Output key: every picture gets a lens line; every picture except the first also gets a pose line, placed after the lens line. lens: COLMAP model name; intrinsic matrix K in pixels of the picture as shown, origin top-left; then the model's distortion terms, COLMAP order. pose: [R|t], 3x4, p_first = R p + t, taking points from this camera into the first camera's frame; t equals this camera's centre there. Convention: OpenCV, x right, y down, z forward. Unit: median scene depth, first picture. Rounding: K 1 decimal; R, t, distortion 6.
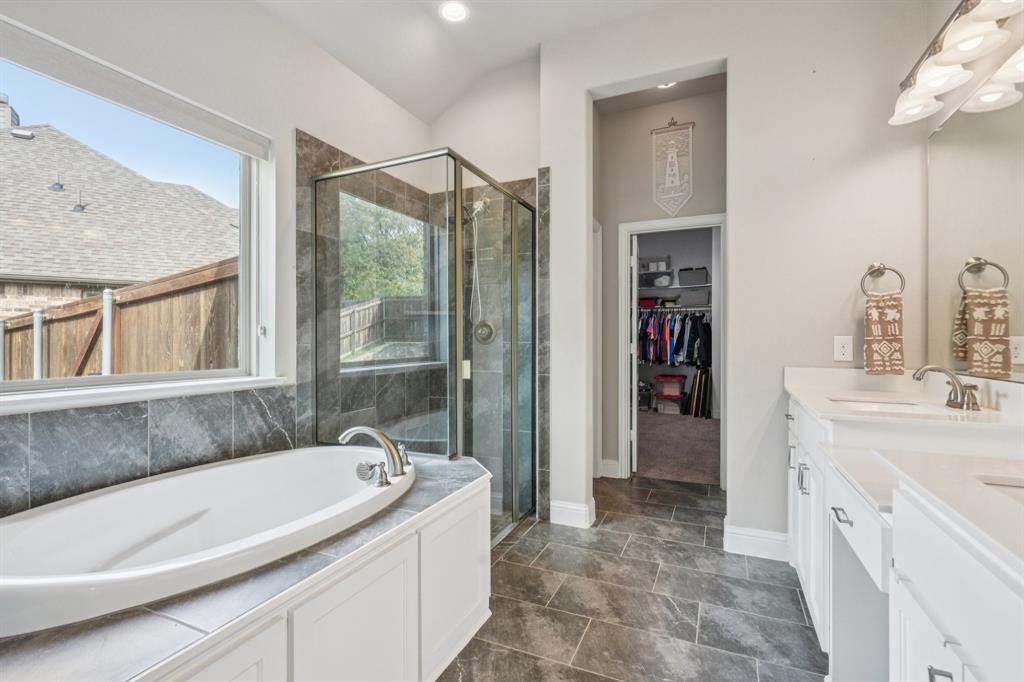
lens RADIAL K [[464.7, 0, 512.0], [0, 464.7, 341.0], [0, 0, 1]] dist [0.000420, 0.000438]
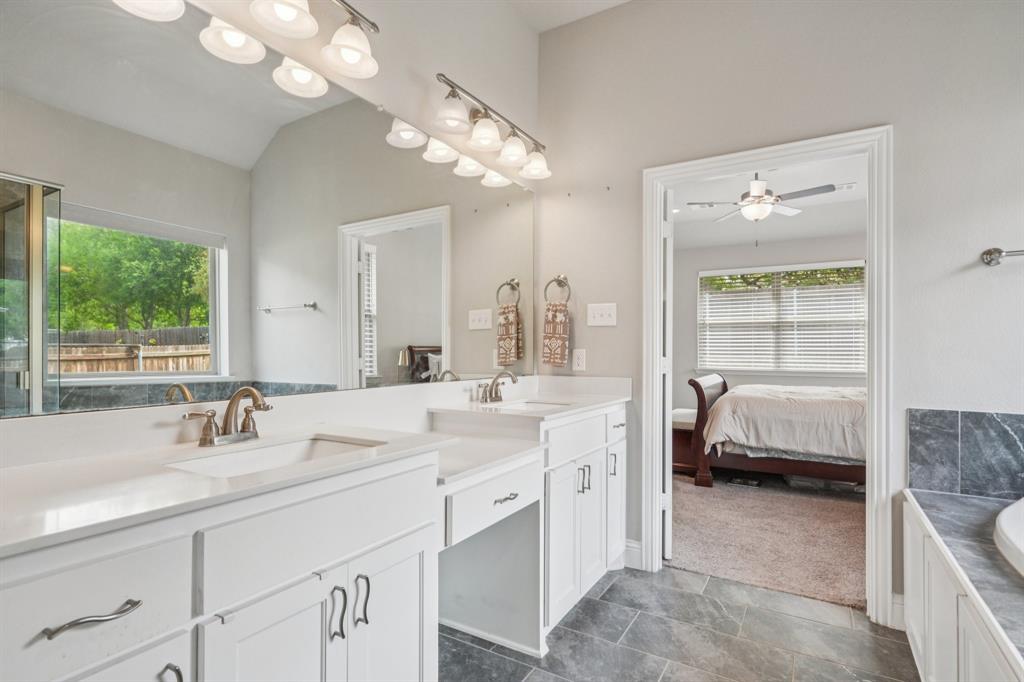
lens RADIAL K [[516.2, 0, 511.6], [0, 516.2, 355.5], [0, 0, 1]] dist [-0.001253, -0.000246]
pose [[-0.993091, -0.001689, 0.117331, 0.235090], [-0.001143, 0.999988, 0.004720, -0.002732], [-0.117338, 0.004553, -0.993082, 1.000648]]
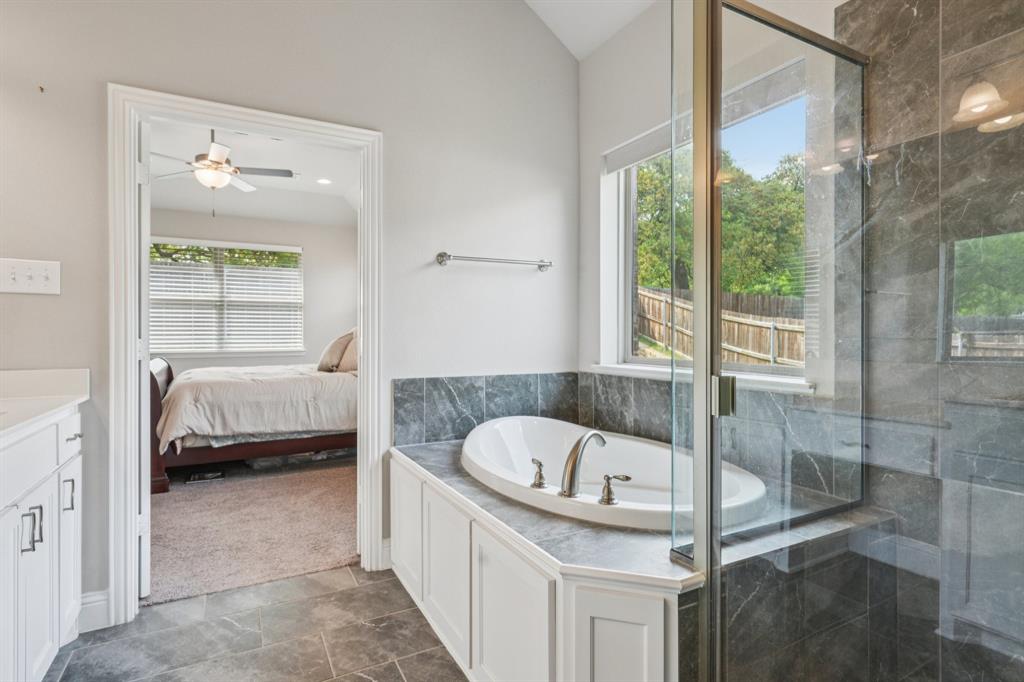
lens RADIAL K [[522.0, 0, 512.0], [0, 522.0, 341.0], [0, 0, 1]] dist [0.002268, 0.000683]
pose [[-0.610063, 0.016097, -0.792189, 0.331425], [0.004845, 0.999851, 0.016585, -0.002110], [0.792338, 0.006280, -0.610050, 0.898016]]
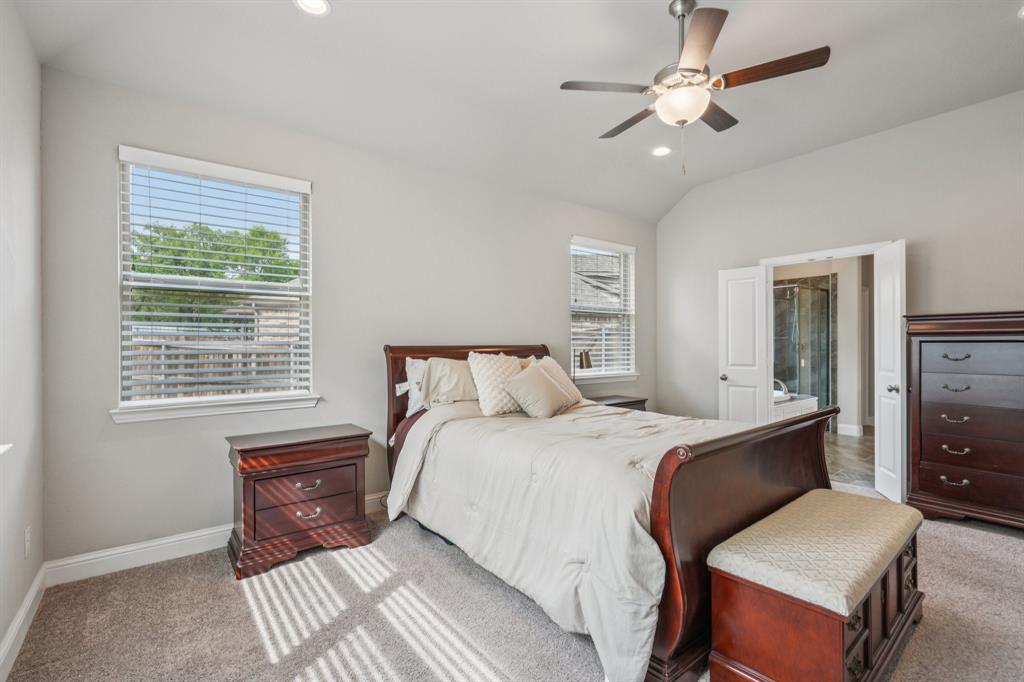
lens RADIAL K [[457.5, 0, 512.0], [0, 457.5, 341.0], [0, 0, 1]] dist [0.000258, 0.000070]
pose [[0.884374, 0.001212, -0.466777, -0.274738], [-0.003300, 0.999988, -0.003655, -0.038155], [0.466767, 0.004772, 0.884368, -1.664823]]
